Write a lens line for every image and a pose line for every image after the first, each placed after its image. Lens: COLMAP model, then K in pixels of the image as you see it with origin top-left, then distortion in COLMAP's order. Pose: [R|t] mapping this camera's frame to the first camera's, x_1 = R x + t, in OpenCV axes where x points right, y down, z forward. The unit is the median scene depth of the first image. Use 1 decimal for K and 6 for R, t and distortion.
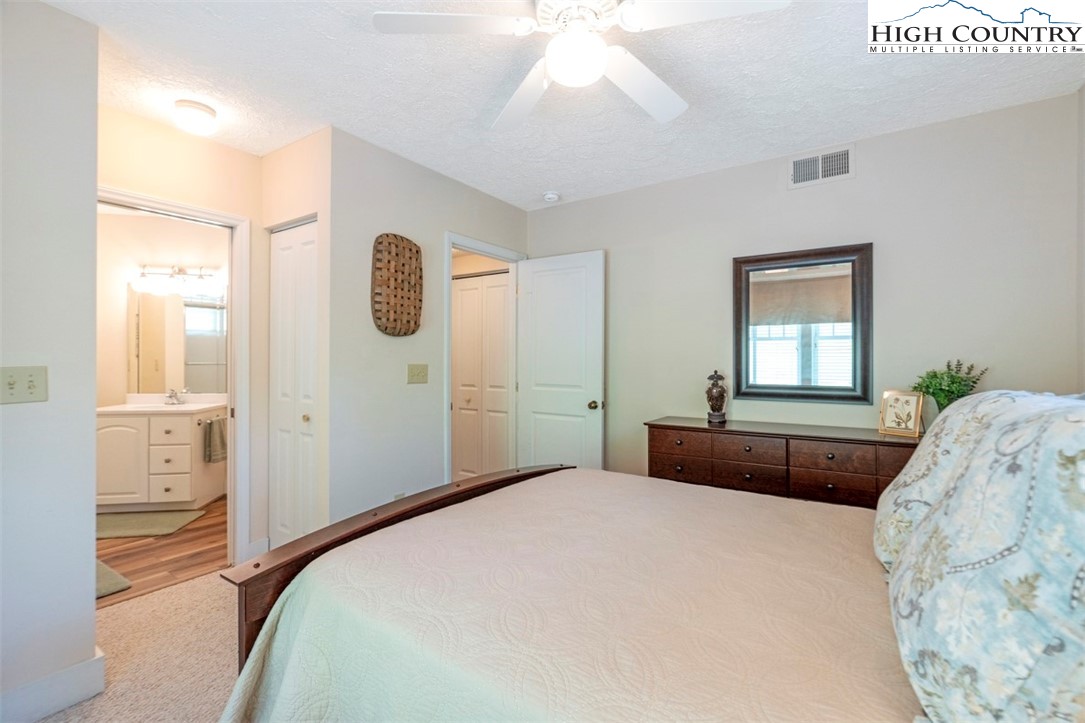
lens RADIAL K [[493.5, 0, 537.3], [0, 493.5, 363.2], [0, 0, 1]] dist [-0.002392, 0.001067]
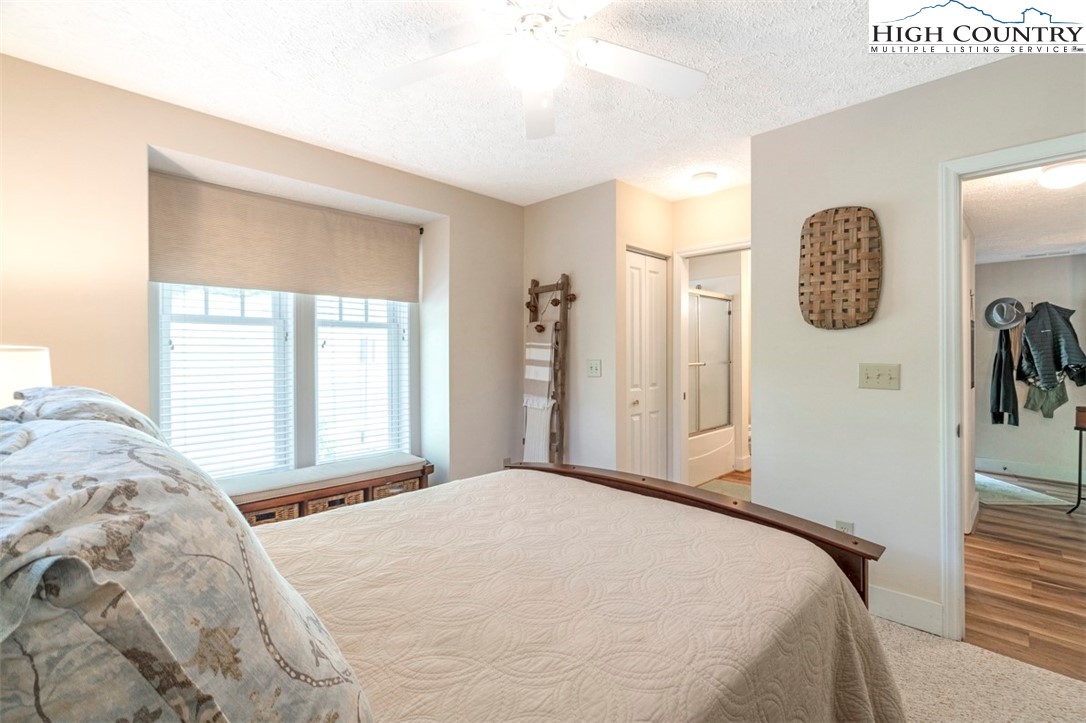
lens RADIAL K [[494.0, 0, 541.0], [0, 494.0, 357.3], [0, 0, 1]] dist [-0.002392, 0.001067]
pose [[-0.162672, -0.000533, -0.986680, 0.922177], [0.000777, 0.999999, -0.000669, -0.012153], [0.986680, -0.000875, -0.162671, 0.970655]]
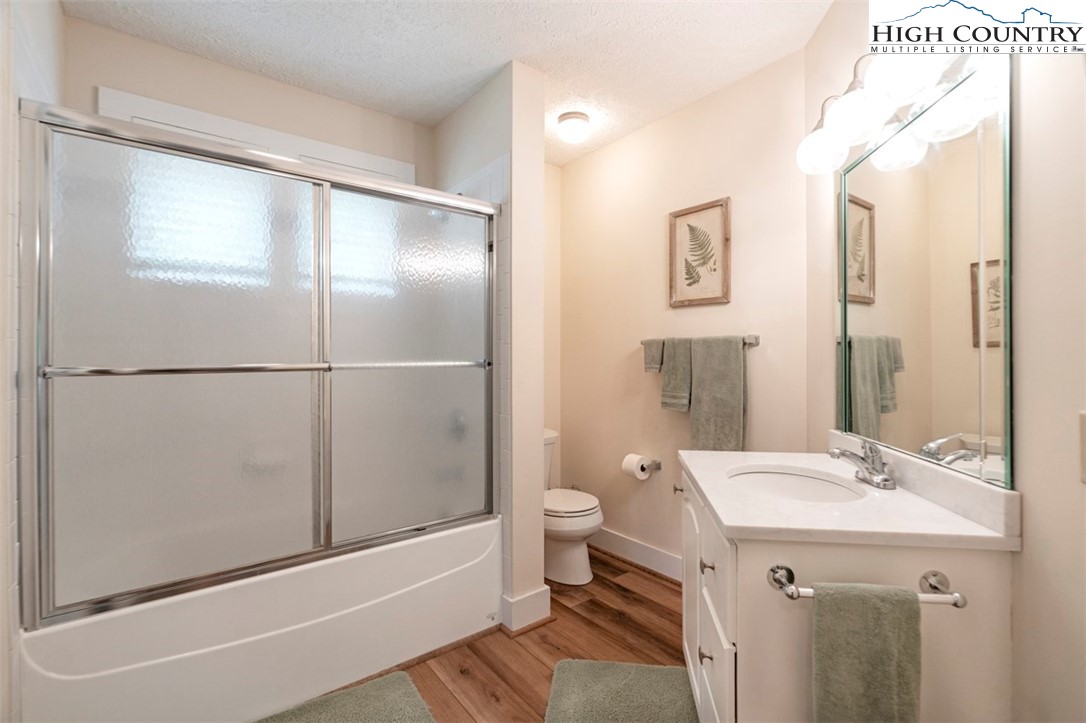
lens RADIAL K [[494.0, 0, 544.4], [0, 494.0, 361.0], [0, 0, 1]] dist [-0.002392, 0.001067]
pose [[-0.299487, -0.003399, -0.954094, -0.831505], [-0.005014, 0.999985, -0.001989, 0.007230], [0.954087, 0.004188, -0.299499, 1.980331]]
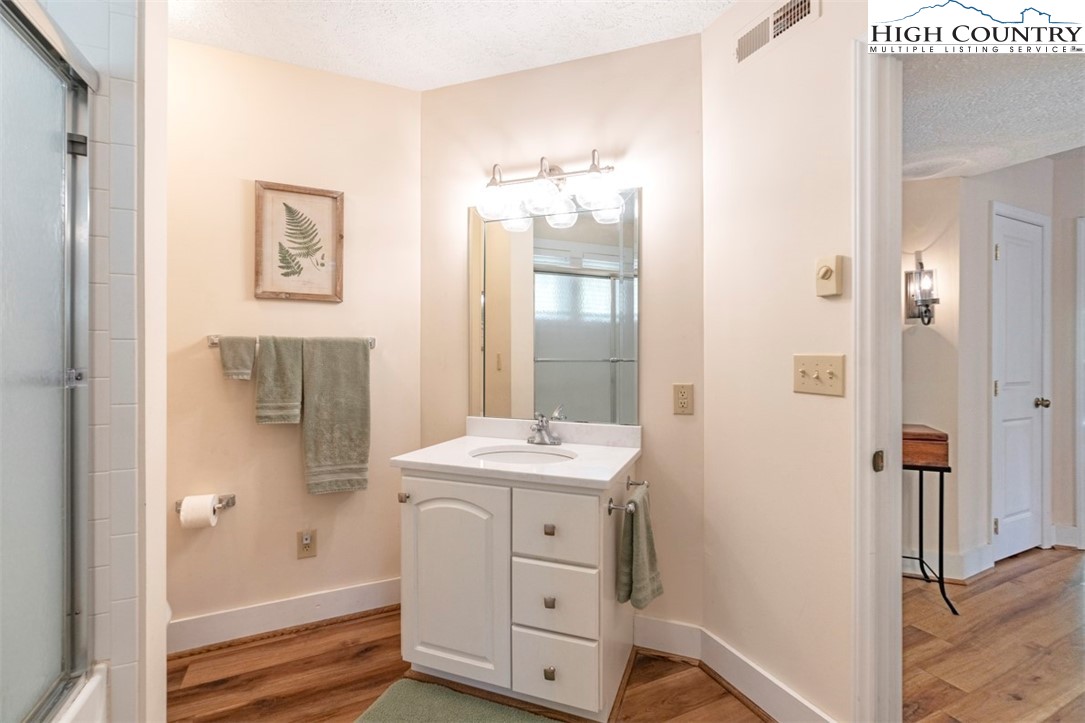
lens RADIAL K [[493.5, 0, 561.6], [0, 493.5, 356.6], [0, 0, 1]] dist [-0.002392, 0.001067]
pose [[0.876491, -0.008988, -0.481335, -1.100626], [0.007611, 0.999959, -0.004813, -0.003791], [0.481358, 0.000556, 0.876524, 1.311704]]
